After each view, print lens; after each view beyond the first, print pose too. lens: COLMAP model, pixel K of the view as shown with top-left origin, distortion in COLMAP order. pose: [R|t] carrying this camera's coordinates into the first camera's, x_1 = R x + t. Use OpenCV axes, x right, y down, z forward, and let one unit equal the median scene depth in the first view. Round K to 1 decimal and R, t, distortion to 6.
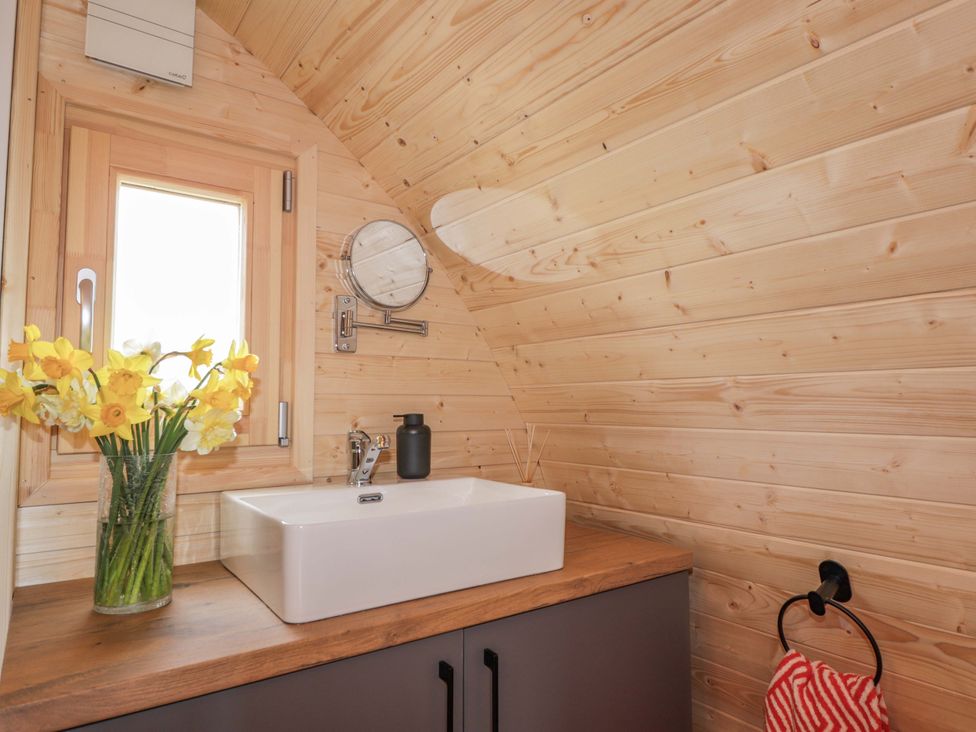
lens RADIAL K [[604.8, 0, 488.0], [0, 604.8, 366.0], [0, 0, 1]] dist [0.002773, -0.002115]
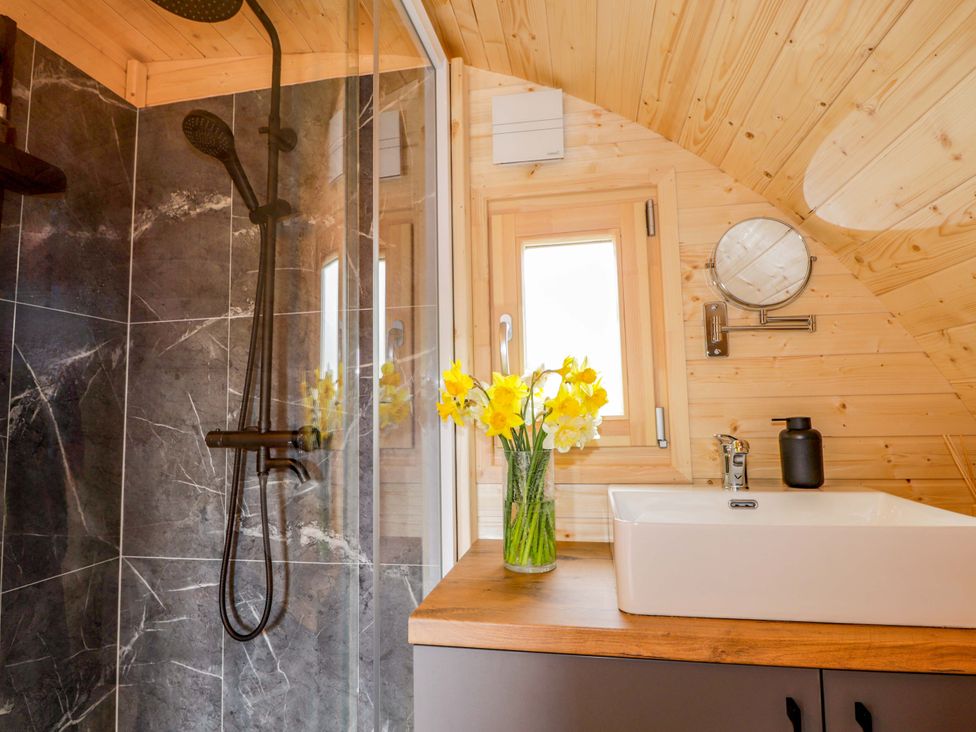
lens RADIAL K [[531.2, 0, 491.9], [0, 531.2, 364.2], [0, 0, 1]] dist [0.003683, -0.013409]
pose [[0.691714, -0.078281, -0.717917, 0.150650], [0.064732, 0.996827, -0.046324, 0.006262], [0.719265, -0.014429, 0.694586, 0.110163]]
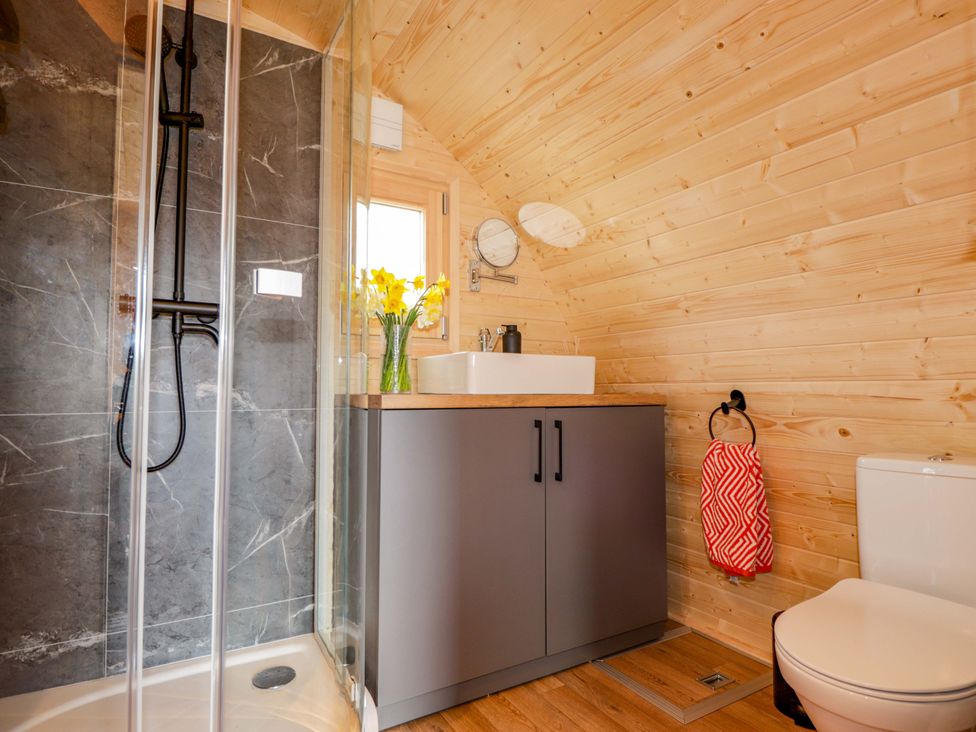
lens RADIAL K [[531.2, 0, 491.9], [0, 531.2, 364.2], [0, 0, 1]] dist [0.003683, -0.013409]
pose [[0.996282, -0.001106, -0.086151, -0.048530], [0.002773, 0.999811, 0.019242, 0.176104], [0.086113, -0.019409, 0.996096, -0.631841]]
